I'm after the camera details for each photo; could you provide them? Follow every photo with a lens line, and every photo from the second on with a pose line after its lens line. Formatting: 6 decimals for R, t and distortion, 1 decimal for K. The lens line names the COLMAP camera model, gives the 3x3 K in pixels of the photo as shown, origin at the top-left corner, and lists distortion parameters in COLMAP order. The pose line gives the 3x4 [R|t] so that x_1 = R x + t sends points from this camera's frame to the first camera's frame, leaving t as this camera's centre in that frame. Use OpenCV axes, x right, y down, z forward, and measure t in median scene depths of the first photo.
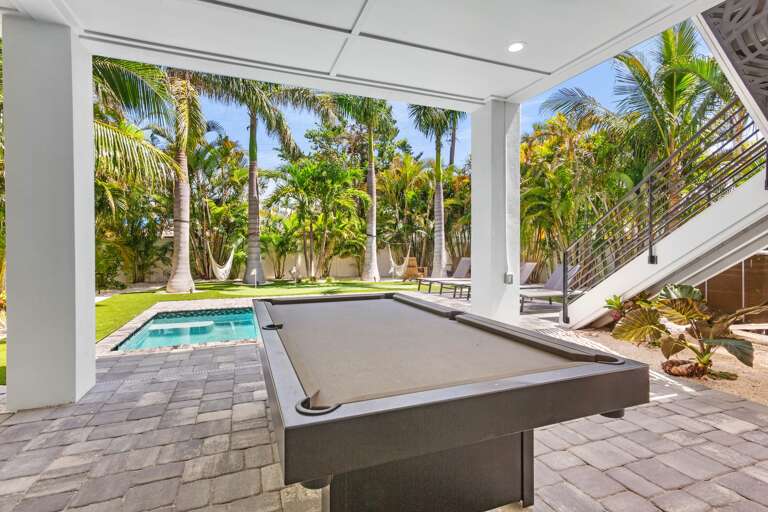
lens RADIAL K [[375.0, 0, 380.5], [0, 375.0, 248.6], [0, 0, 1]] dist [0.011906, 0.008405]
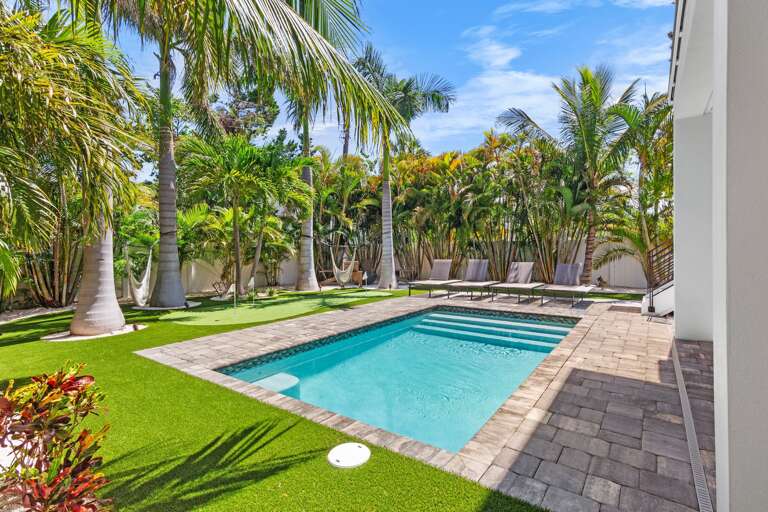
lens RADIAL K [[375.0, 0, 381.9], [0, 375.0, 256.3], [0, 0, 1]] dist [0.011906, 0.008405]
pose [[0.831906, -0.021556, 0.554498, -0.483691], [0.014104, 0.999744, 0.017705, -0.004422], [-0.554738, -0.006908, 0.831997, 0.276984]]
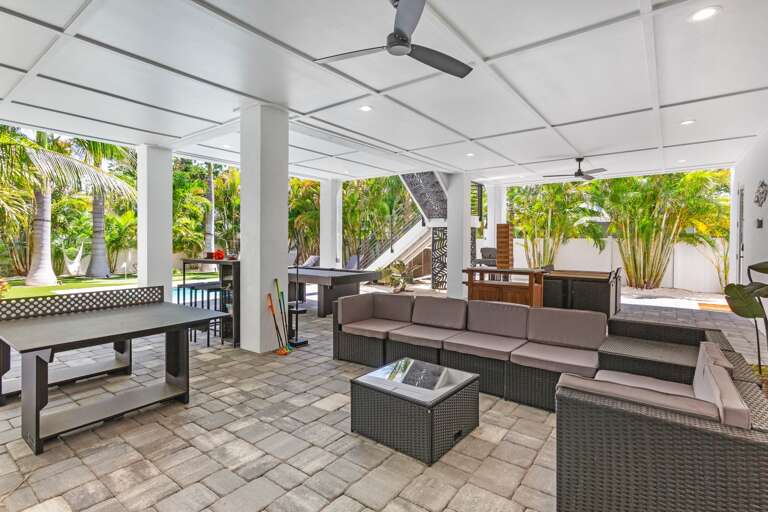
lens RADIAL K [[375.0, 0, 388.2], [0, 375.0, 242.1], [0, 0, 1]] dist [0.011906, 0.008405]
pose [[0.842451, 0.004988, 0.538750, -0.275836], [-0.002882, 0.999985, -0.004752, -0.007627], [-0.538766, 0.002451, 0.842452, -0.468417]]
